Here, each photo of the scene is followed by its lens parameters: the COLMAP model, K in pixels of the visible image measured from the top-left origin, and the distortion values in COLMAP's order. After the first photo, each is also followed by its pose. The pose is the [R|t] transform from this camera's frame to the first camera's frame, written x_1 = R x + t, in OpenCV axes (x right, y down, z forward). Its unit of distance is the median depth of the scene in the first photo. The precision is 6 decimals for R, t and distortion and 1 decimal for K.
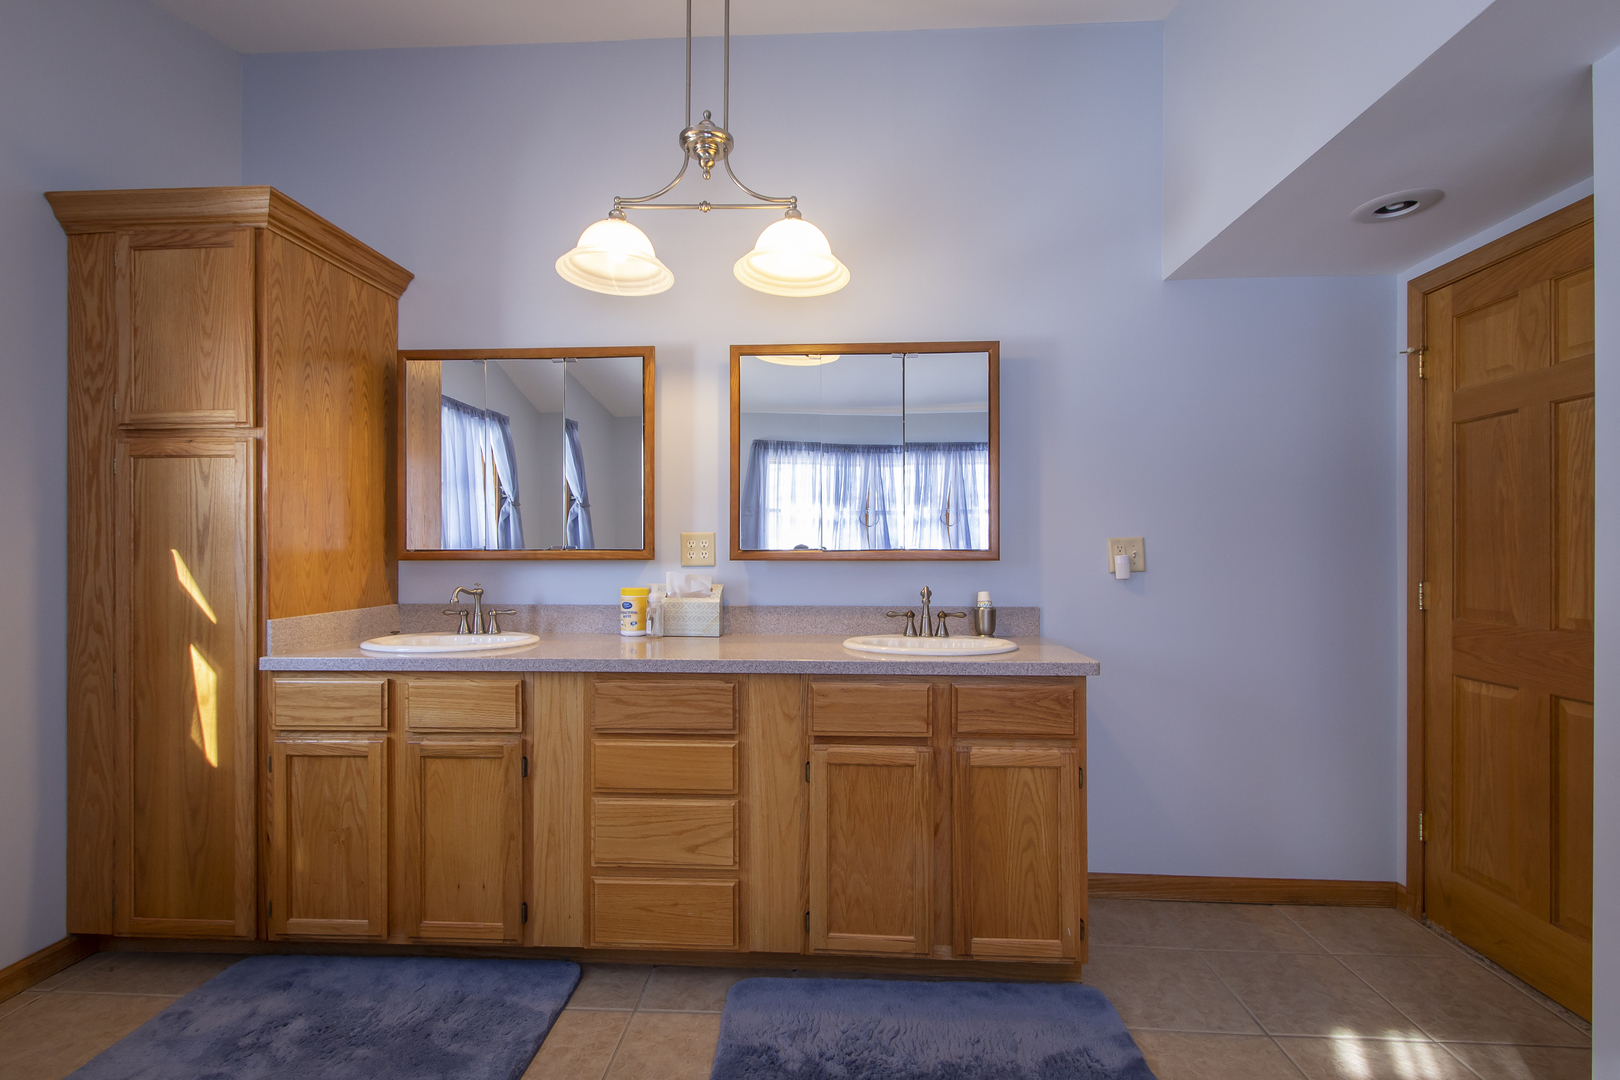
lens RADIAL K [[740.0, 0, 811.3], [0, 740.0, 553.0], [0, 0, 1]] dist [0.003889, -0.001116]
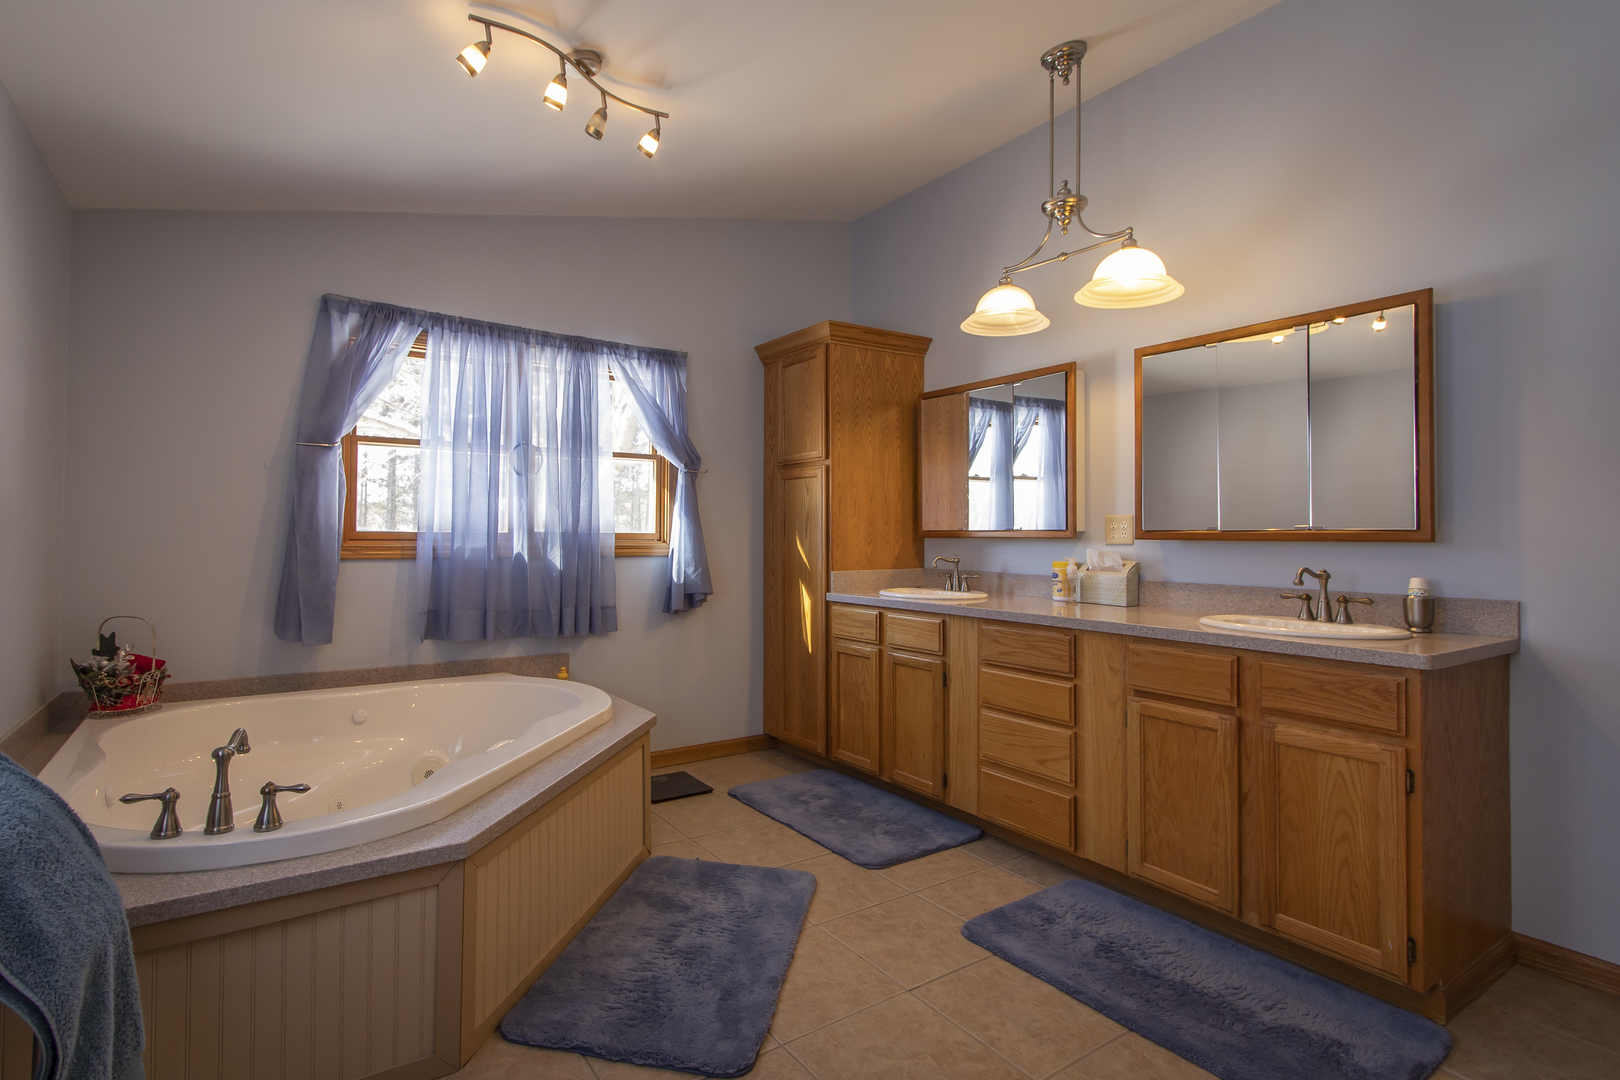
lens RADIAL K [[823.9, 0, 805.2], [0, 823.9, 529.0], [0, 0, 1]] dist [-0.002255, 0.001046]
pose [[0.611463, -0.002285, -0.791270, 0.712075], [-0.005418, 0.999960, -0.007075, 0.006691], [0.791255, 0.008613, 0.611426, -0.201978]]
